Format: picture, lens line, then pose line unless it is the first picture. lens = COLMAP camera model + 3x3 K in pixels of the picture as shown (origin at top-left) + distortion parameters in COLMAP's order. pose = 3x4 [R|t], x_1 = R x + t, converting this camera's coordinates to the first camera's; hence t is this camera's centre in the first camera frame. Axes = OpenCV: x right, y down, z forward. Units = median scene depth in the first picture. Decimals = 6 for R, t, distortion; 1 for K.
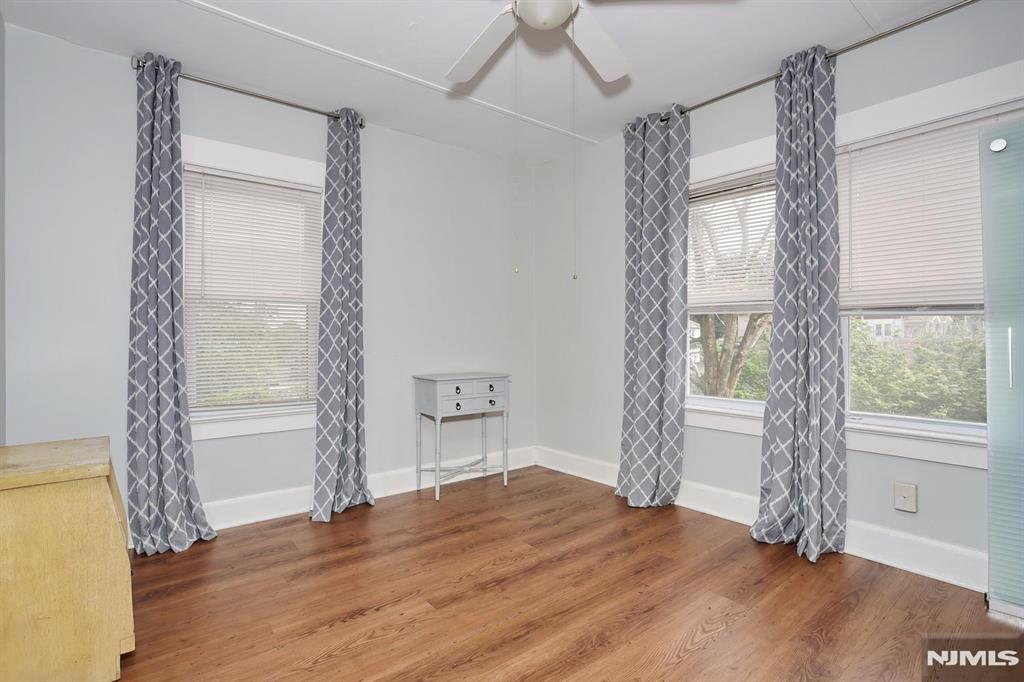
lens RADIAL K [[496.1, 0, 509.0], [0, 496.1, 337.7], [0, 0, 1]] dist [-0.074609, 0.032269]
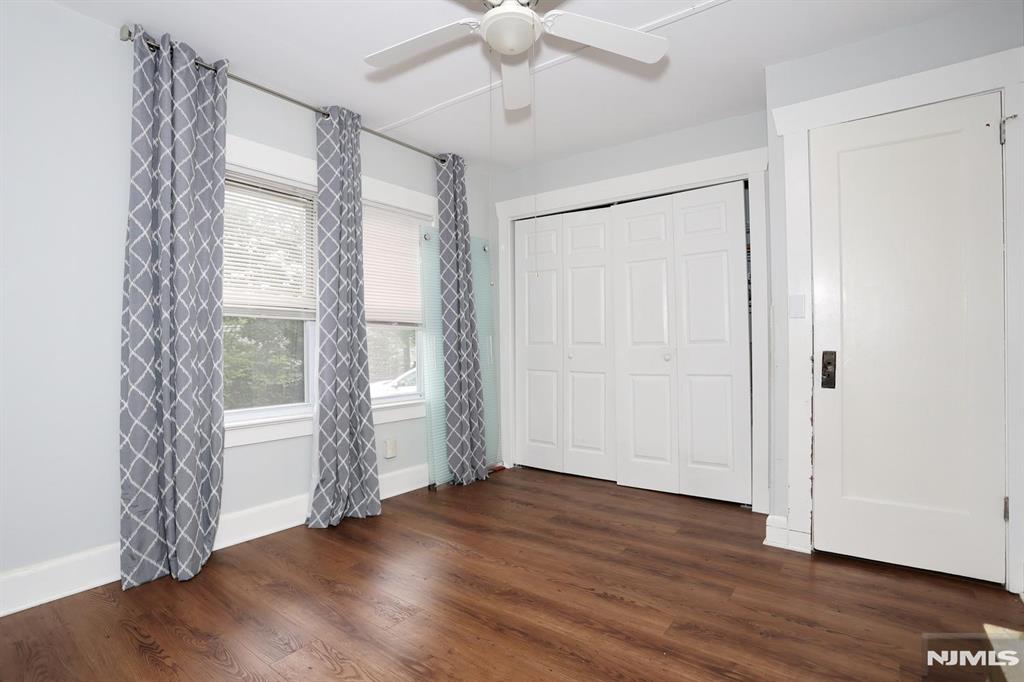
lens RADIAL K [[496.1, 0, 509.0], [0, 496.1, 337.7], [0, 0, 1]] dist [-0.074609, 0.032269]
pose [[-0.244187, 0.016514, 0.969588, -0.697542], [0.009852, 0.999846, -0.014548, 0.009525], [-0.969678, 0.006000, -0.244312, 0.915141]]
